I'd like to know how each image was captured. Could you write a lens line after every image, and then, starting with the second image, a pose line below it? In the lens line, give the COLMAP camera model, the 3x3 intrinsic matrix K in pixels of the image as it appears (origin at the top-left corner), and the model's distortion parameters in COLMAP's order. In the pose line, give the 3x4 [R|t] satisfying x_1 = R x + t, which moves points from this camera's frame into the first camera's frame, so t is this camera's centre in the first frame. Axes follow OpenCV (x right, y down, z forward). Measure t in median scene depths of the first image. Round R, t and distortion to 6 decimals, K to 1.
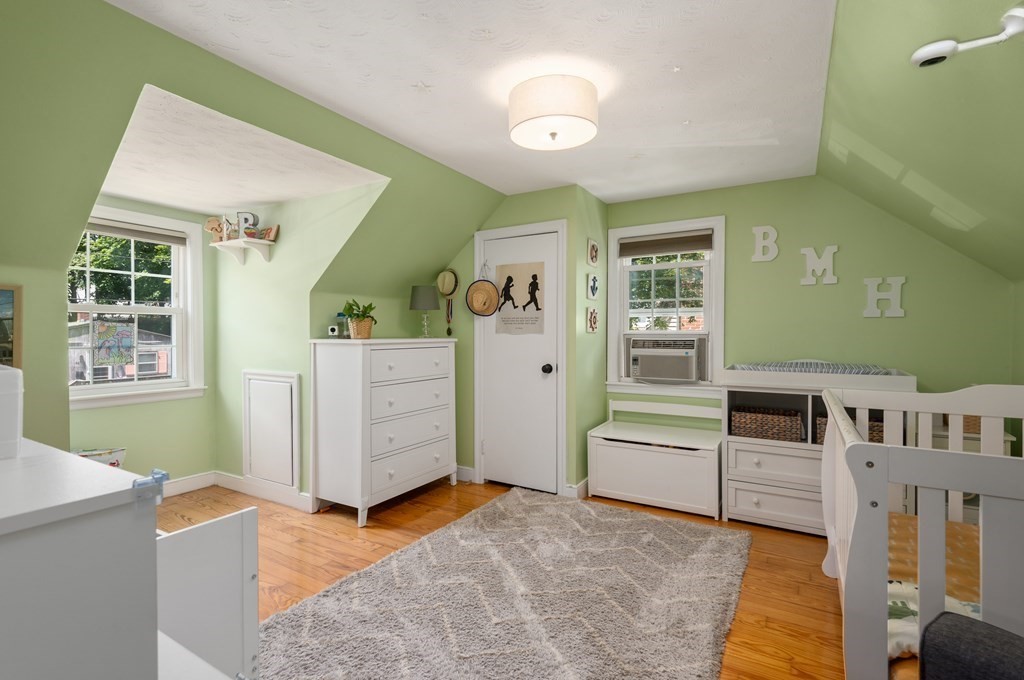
lens RADIAL K [[479.1, 0, 511.5], [0, 479.1, 336.1], [0, 0, 1]] dist [0.003190, -0.000152]
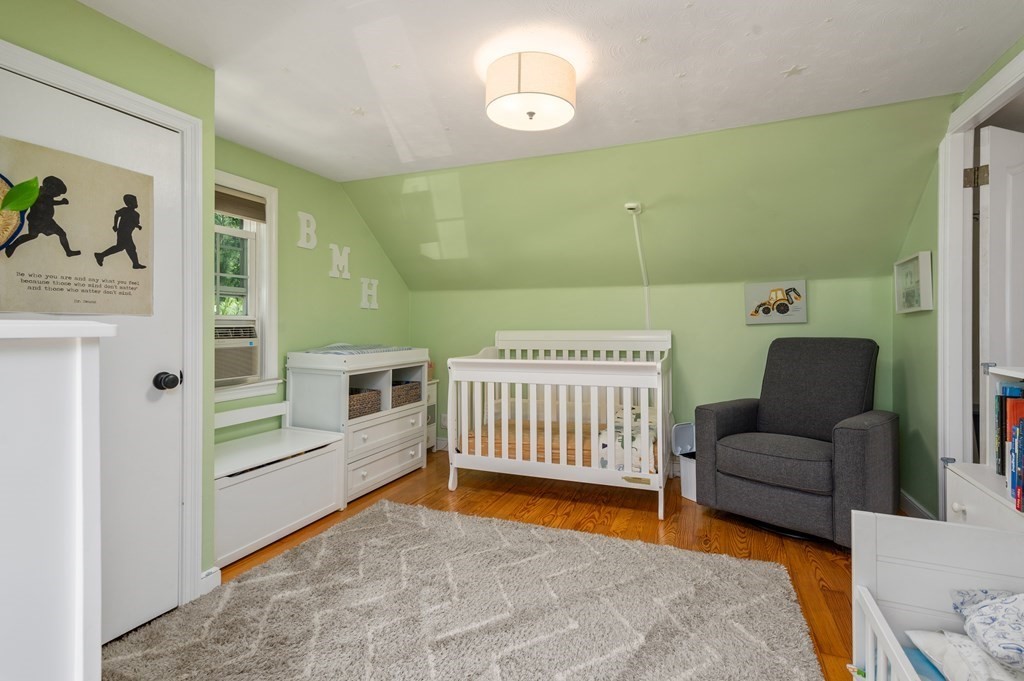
lens RADIAL K [[479.1, 0, 516.9], [0, 479.1, 325.2], [0, 0, 1]] dist [0.003190, -0.000152]
pose [[-0.171410, 0.002169, 0.985197, -0.513038], [0.008071, 0.999967, -0.000797, 0.009500], [-0.985167, 0.007815, -0.171422, 0.700591]]
